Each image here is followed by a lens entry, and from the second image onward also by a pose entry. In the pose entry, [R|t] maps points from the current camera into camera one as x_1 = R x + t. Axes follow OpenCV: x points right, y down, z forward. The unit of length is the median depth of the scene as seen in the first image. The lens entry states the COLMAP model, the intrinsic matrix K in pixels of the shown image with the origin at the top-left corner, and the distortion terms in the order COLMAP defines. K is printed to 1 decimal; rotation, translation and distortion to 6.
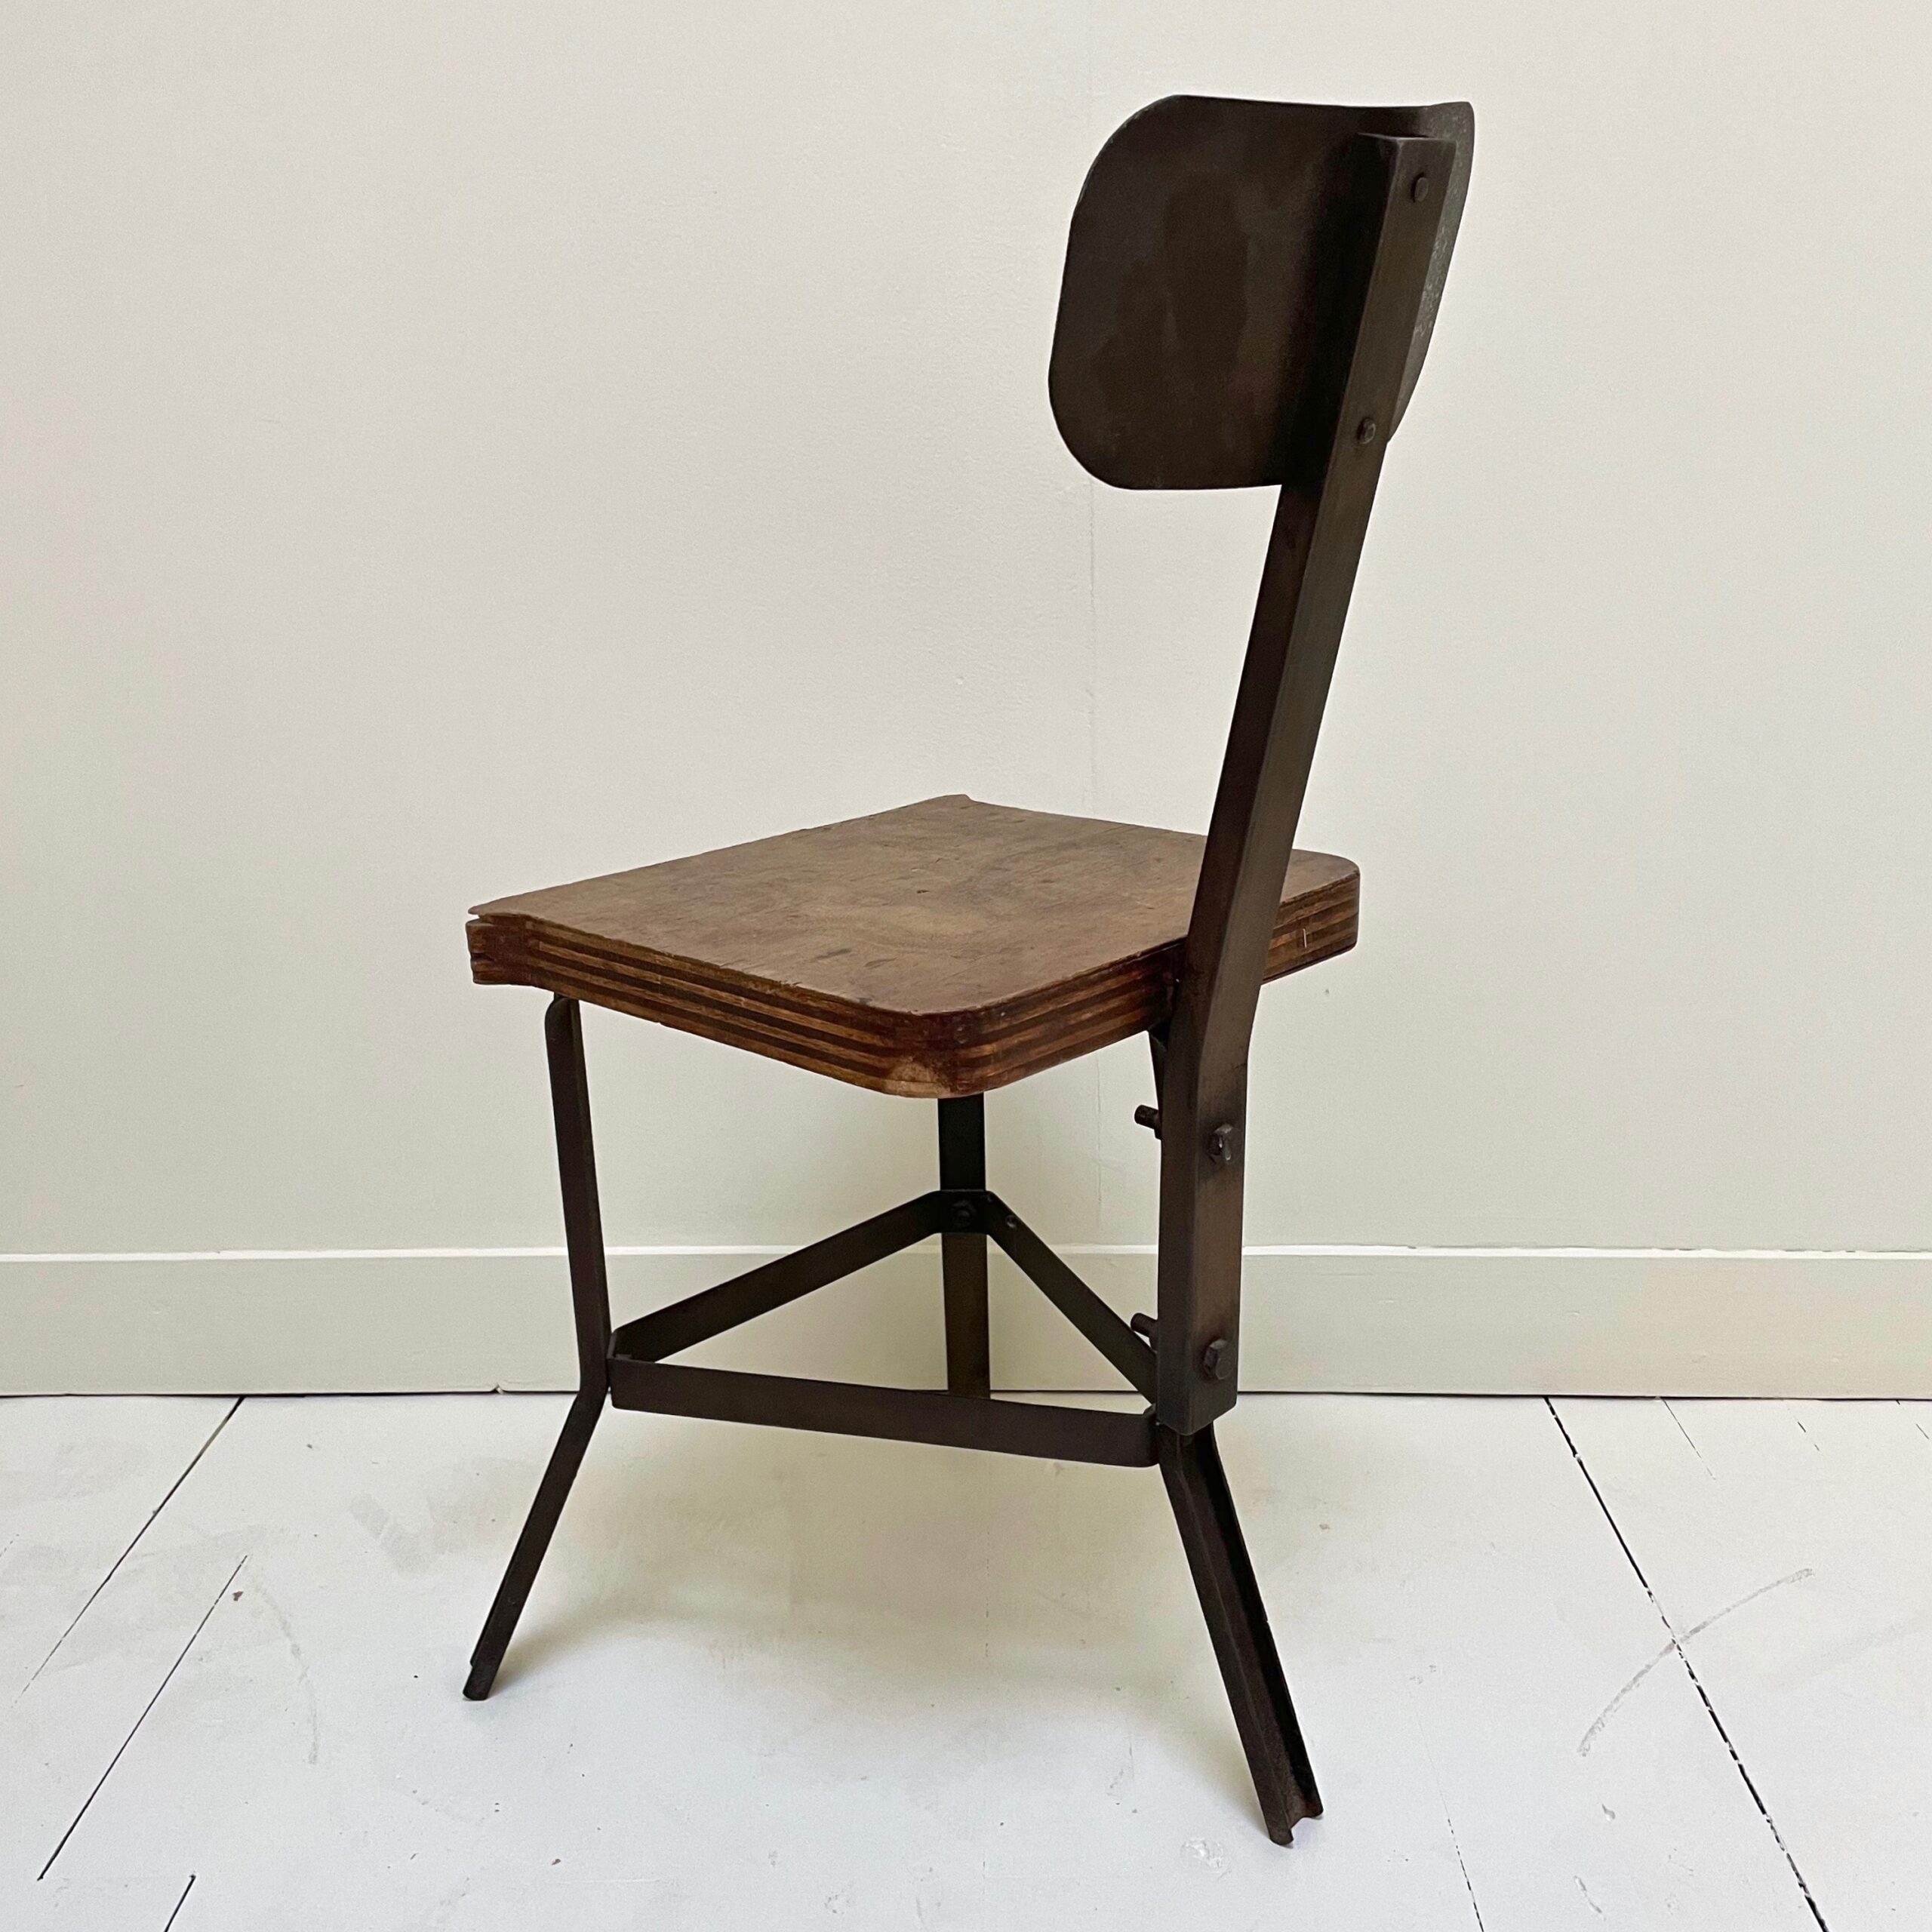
lens RADIAL K [[2059.8, 0, 966.8], [0, 2059.8, 940.3], [0, 0, 1]] dist [0.115883, -0.213311]
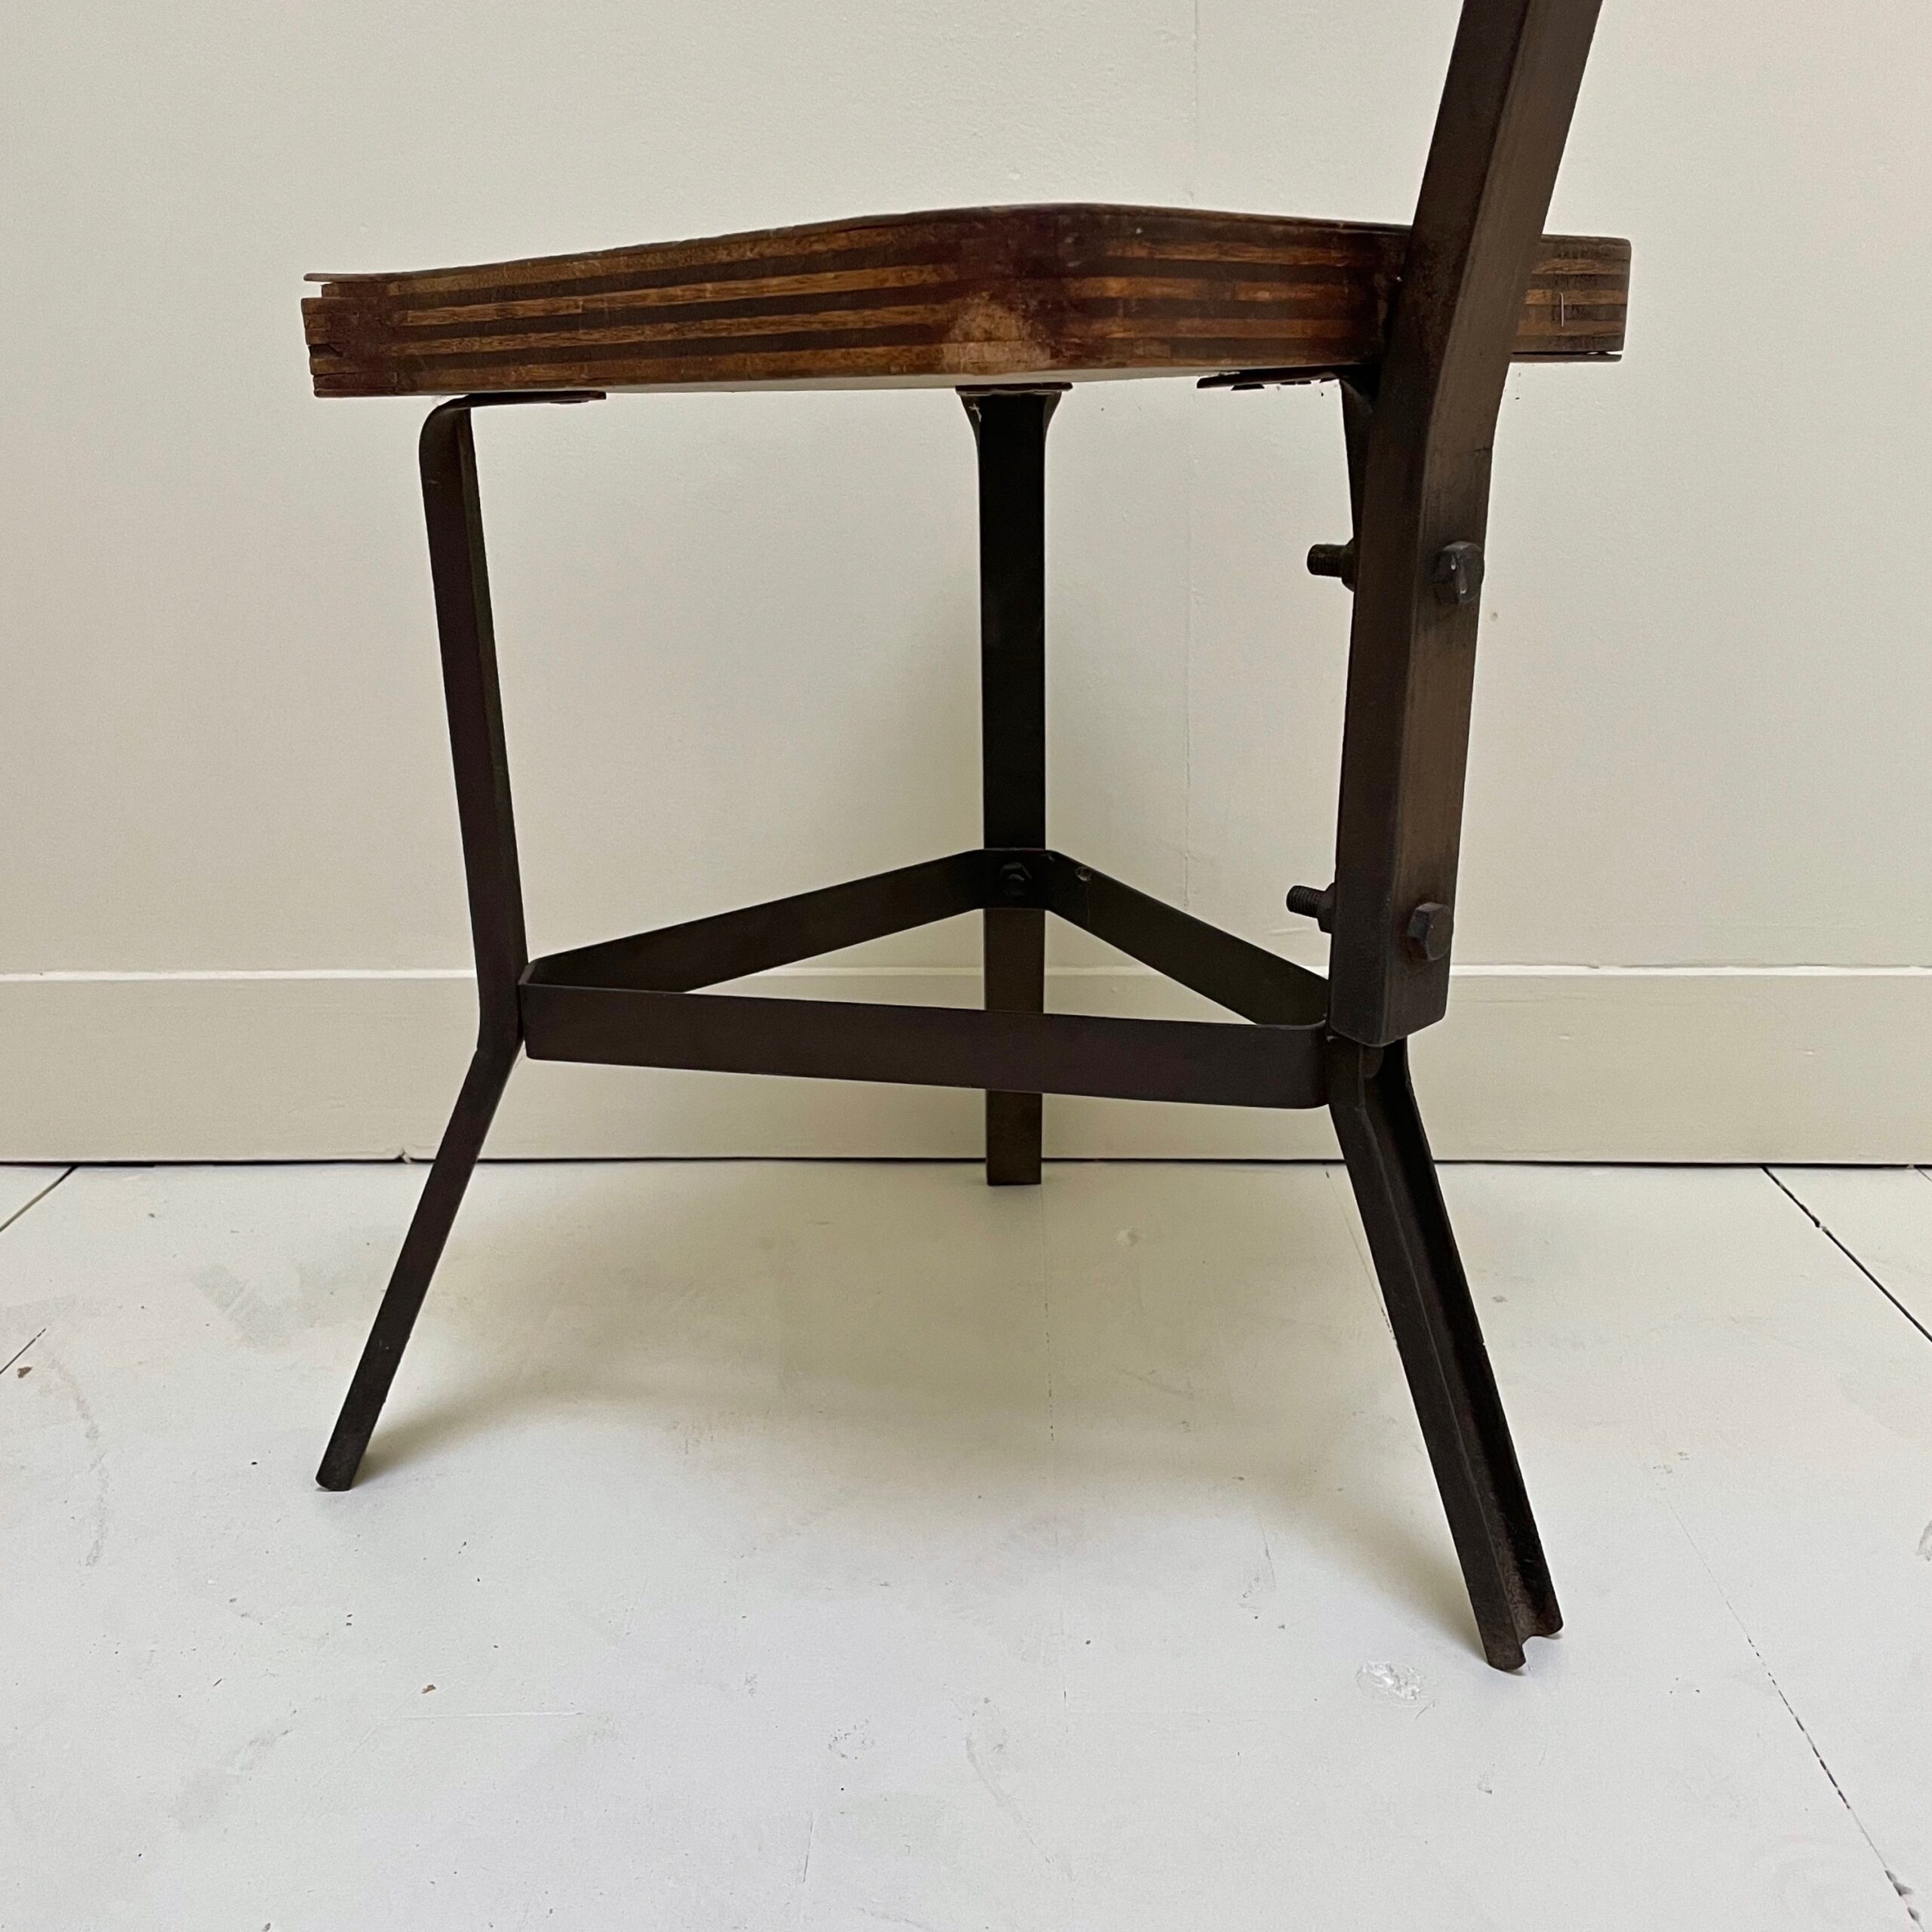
lens RADIAL K [[2032.2, 0, 966.0], [0, 2032.2, 966.0], [0, 0, 1]] dist [0.105821, -0.202858]
pose [[0.999964, 0.007445, 0.004184, -0.028313], [-0.007421, 0.999957, -0.005624, 0.213119], [-0.004226, 0.005593, 0.999975, 0.340106]]
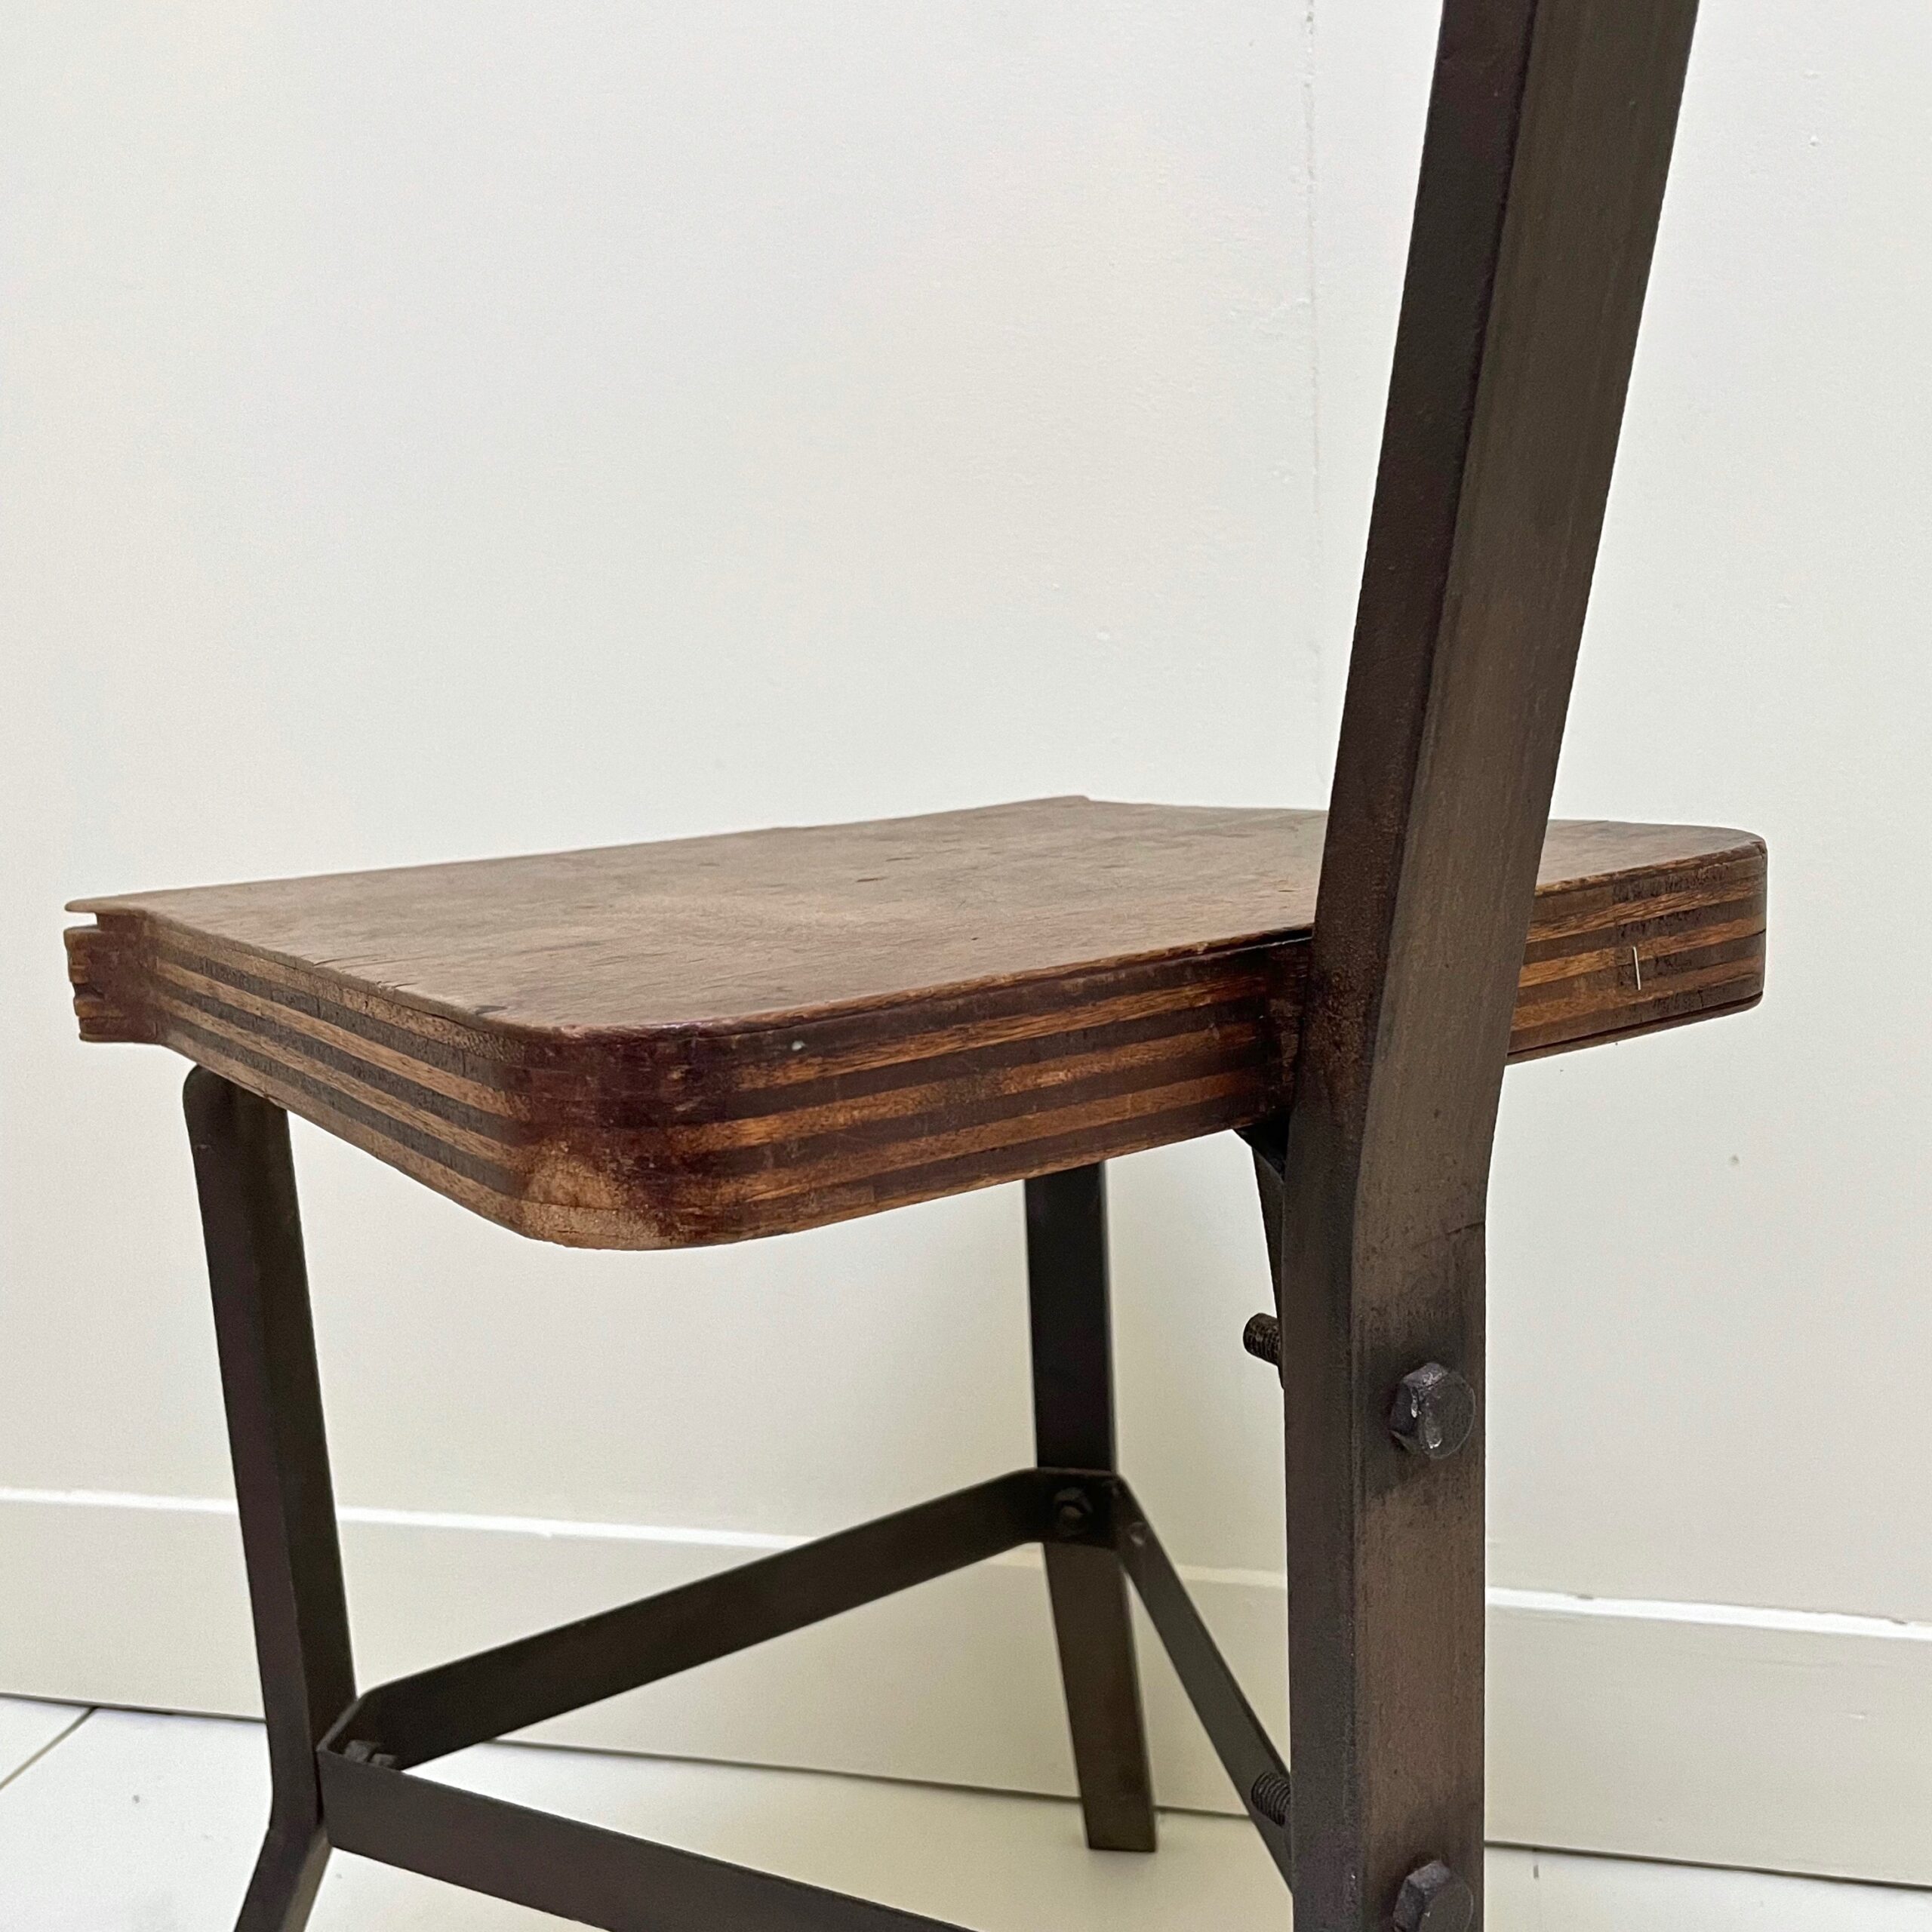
lens RADIAL K [[2059.8, 0, 966.8], [0, 2059.8, 940.3], [0, 0, 1]] dist [0.115883, -0.213311]
pose [[0.978670, 0.010679, -0.205163, 0.111784], [-0.034743, 0.992867, -0.114053, 0.050729], [0.202481, 0.118748, 0.972060, 0.513835]]
